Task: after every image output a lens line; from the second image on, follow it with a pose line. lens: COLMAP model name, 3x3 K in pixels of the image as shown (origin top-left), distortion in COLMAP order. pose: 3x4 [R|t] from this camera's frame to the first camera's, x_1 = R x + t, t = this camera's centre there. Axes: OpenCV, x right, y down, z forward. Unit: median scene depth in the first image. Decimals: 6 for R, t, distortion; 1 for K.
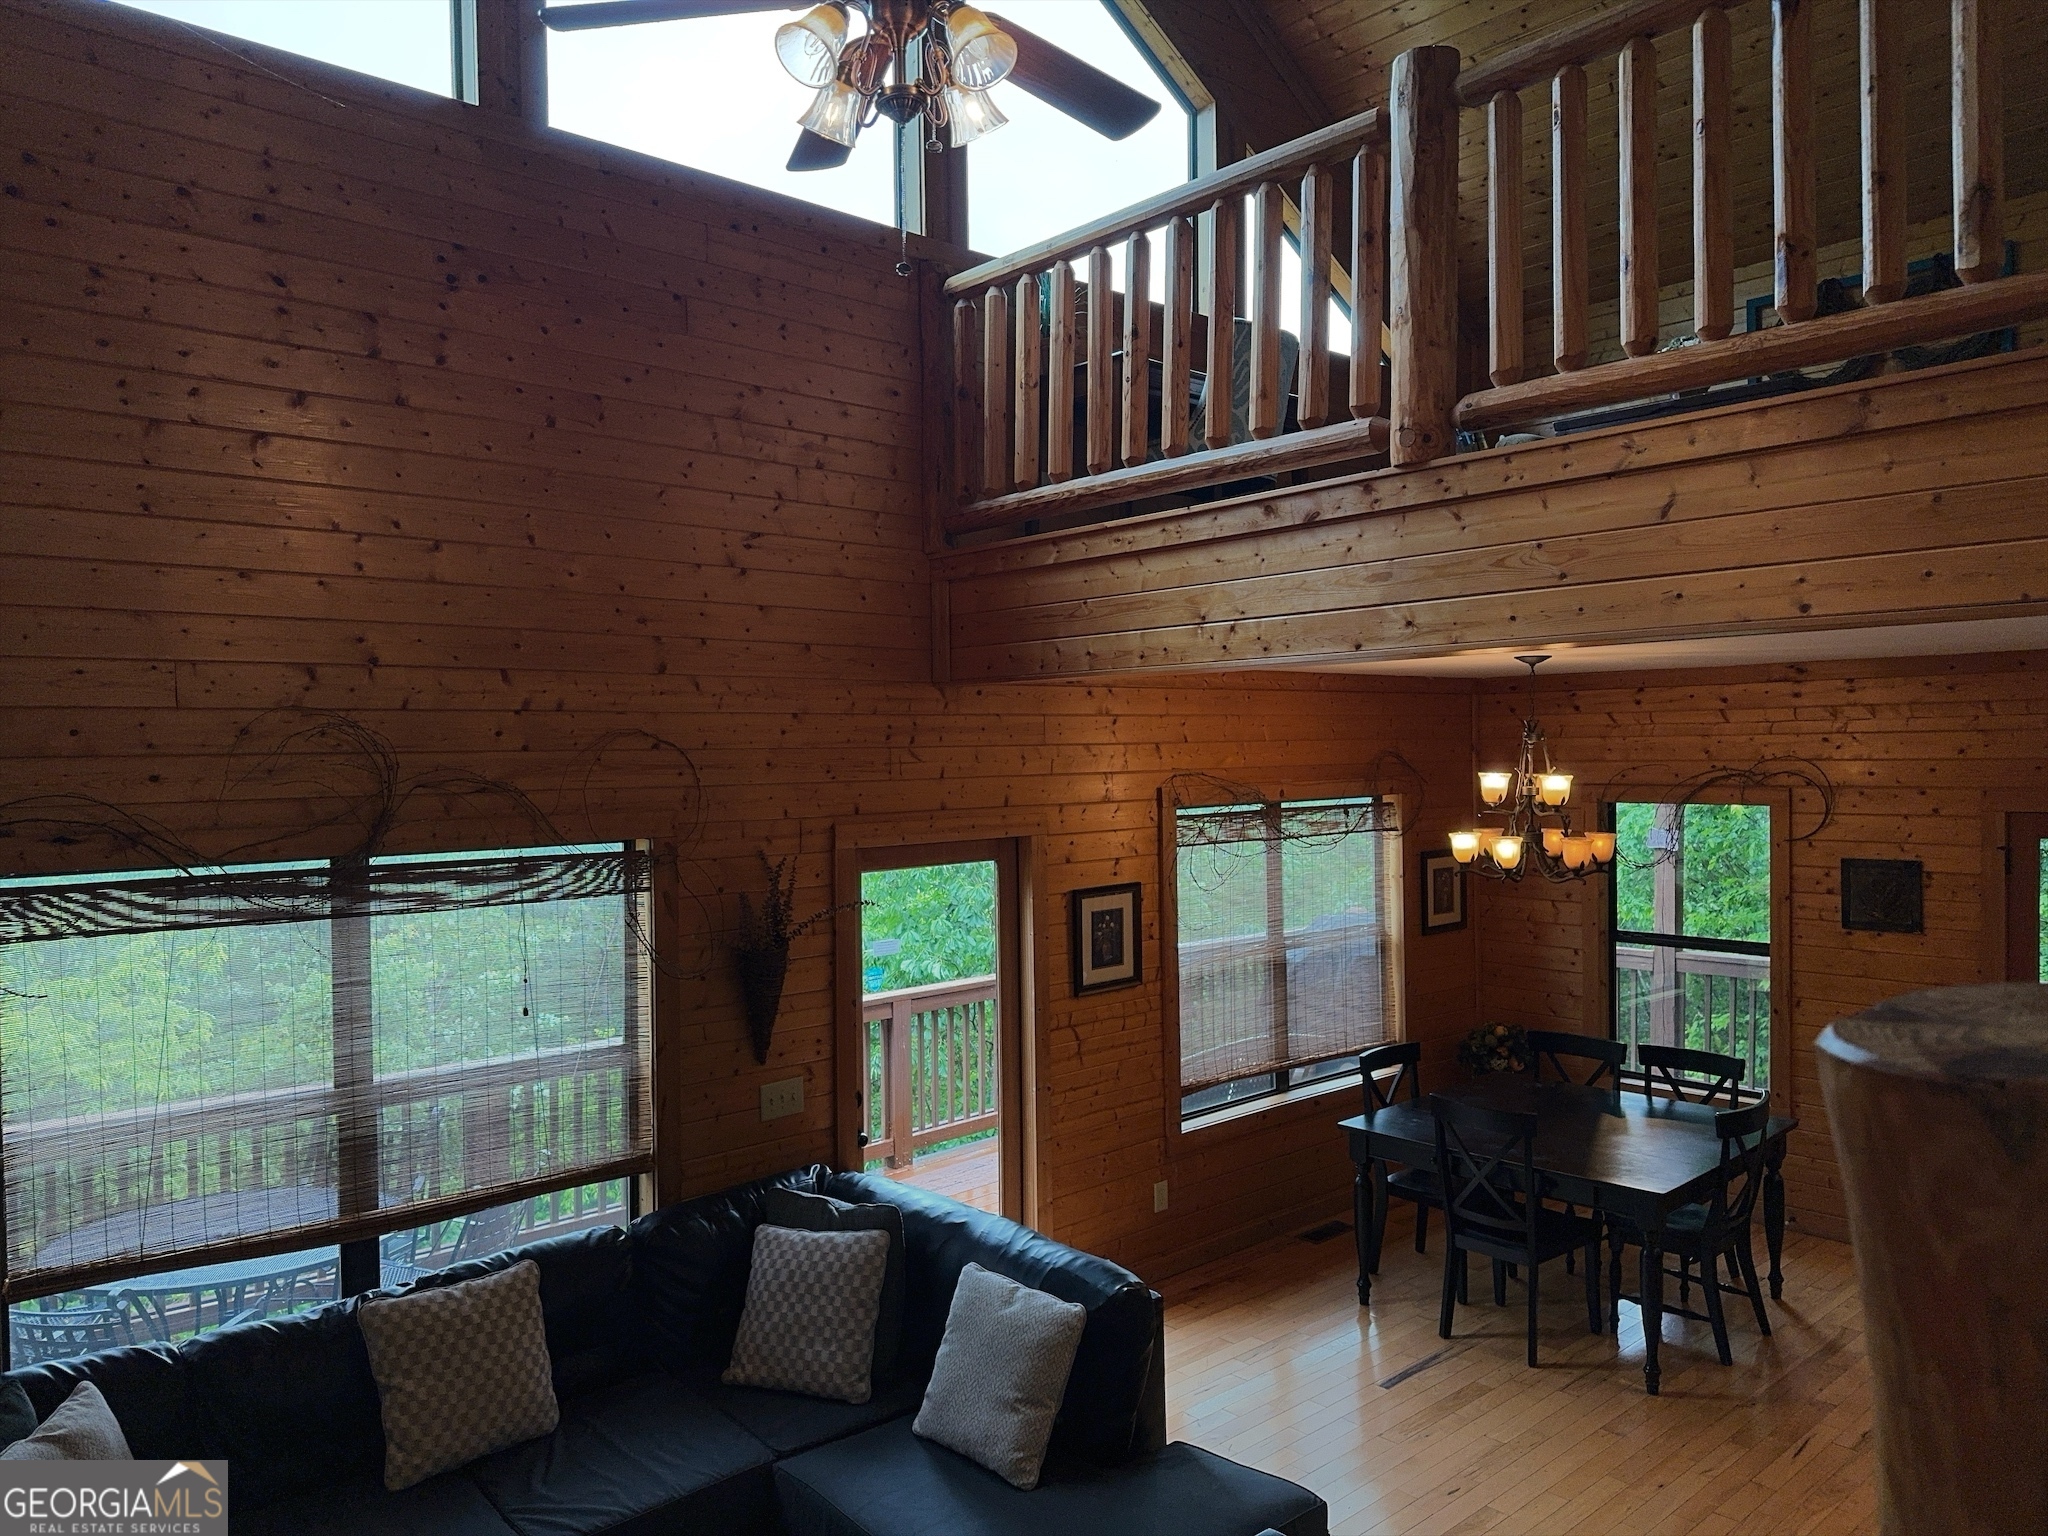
lens RADIAL K [[1432.6, 0, 1059.0], [0, 1432.6, 783.6], [0, 0, 1]] dist [0.061462, -0.074772]
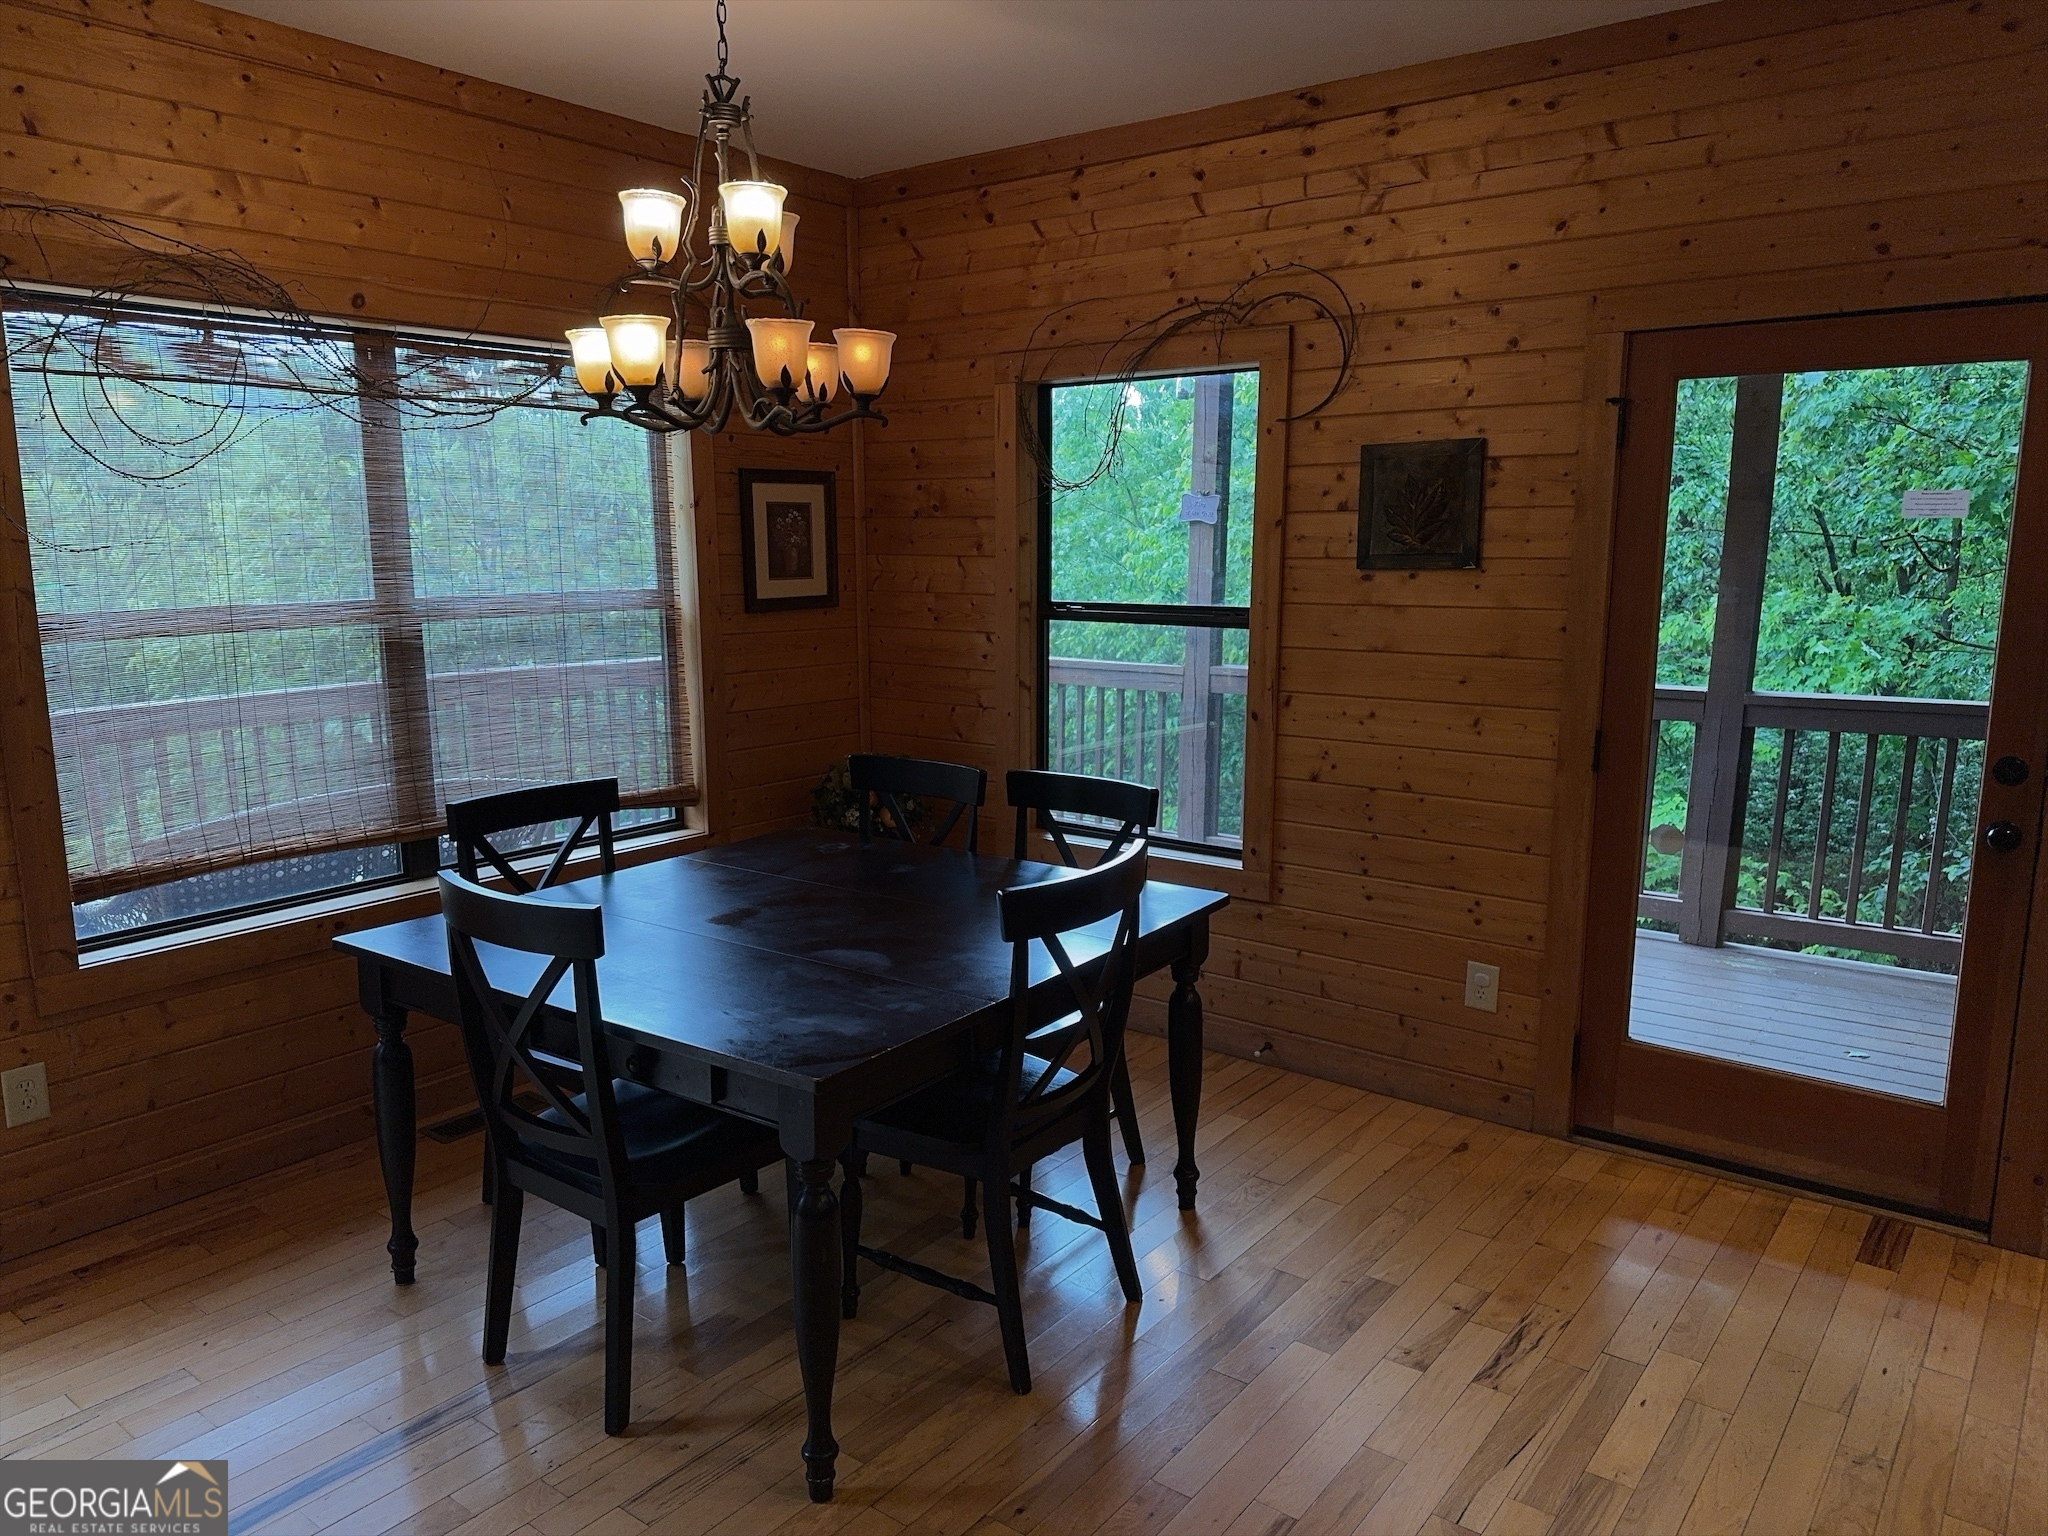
lens RADIAL K [[1432.6, 0, 1059.0], [0, 1432.6, 783.6], [0, 0, 1]] dist [0.061462, -0.074772]
pose [[0.982272, -0.015256, 0.186839, 0.312850], [-0.011688, 0.989759, 0.142267, 0.104164], [-0.187096, -0.141929, 0.972035, 0.449179]]
